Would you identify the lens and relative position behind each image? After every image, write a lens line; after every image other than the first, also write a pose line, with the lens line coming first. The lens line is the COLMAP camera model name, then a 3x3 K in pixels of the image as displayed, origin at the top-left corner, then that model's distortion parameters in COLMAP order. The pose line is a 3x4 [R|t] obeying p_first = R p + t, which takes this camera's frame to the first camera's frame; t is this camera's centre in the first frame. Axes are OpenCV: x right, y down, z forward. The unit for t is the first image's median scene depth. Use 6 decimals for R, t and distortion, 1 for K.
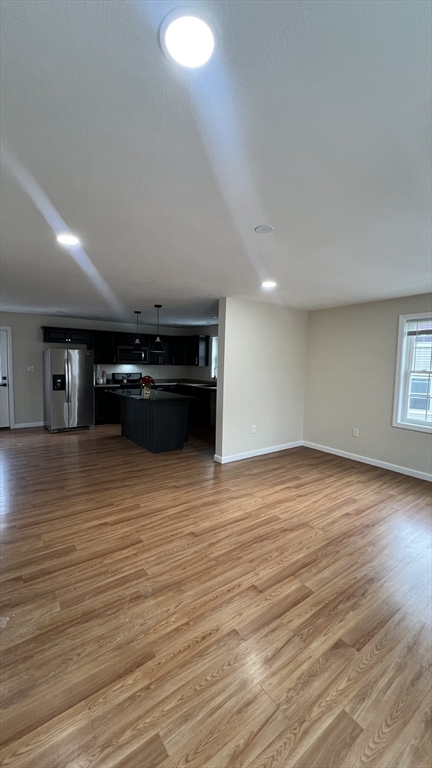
lens RADIAL K [[307.5, 0, 217.1], [0, 307.5, 386.0], [0, 0, 1]] dist [0.001142, -0.000834]
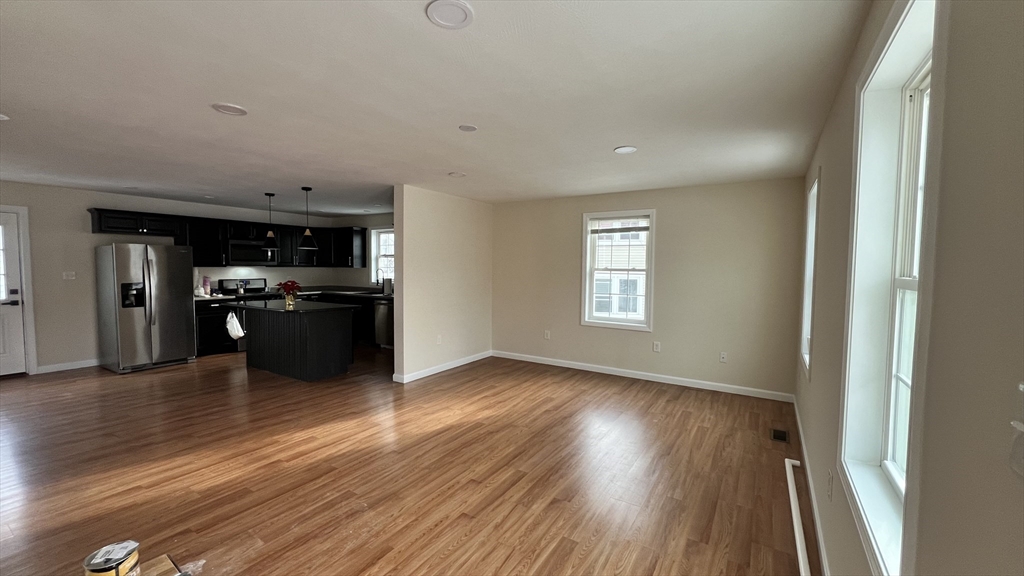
lens RADIAL K [[409.9, 0, 514.5], [0, 409.9, 289.5], [0, 0, 1]] dist [0.001142, -0.000834]
pose [[0.930580, -0.032379, 0.364655, -0.115746], [0.037149, 0.999291, -0.006071, 0.019267], [-0.364200, 0.019196, 0.931123, -0.165417]]
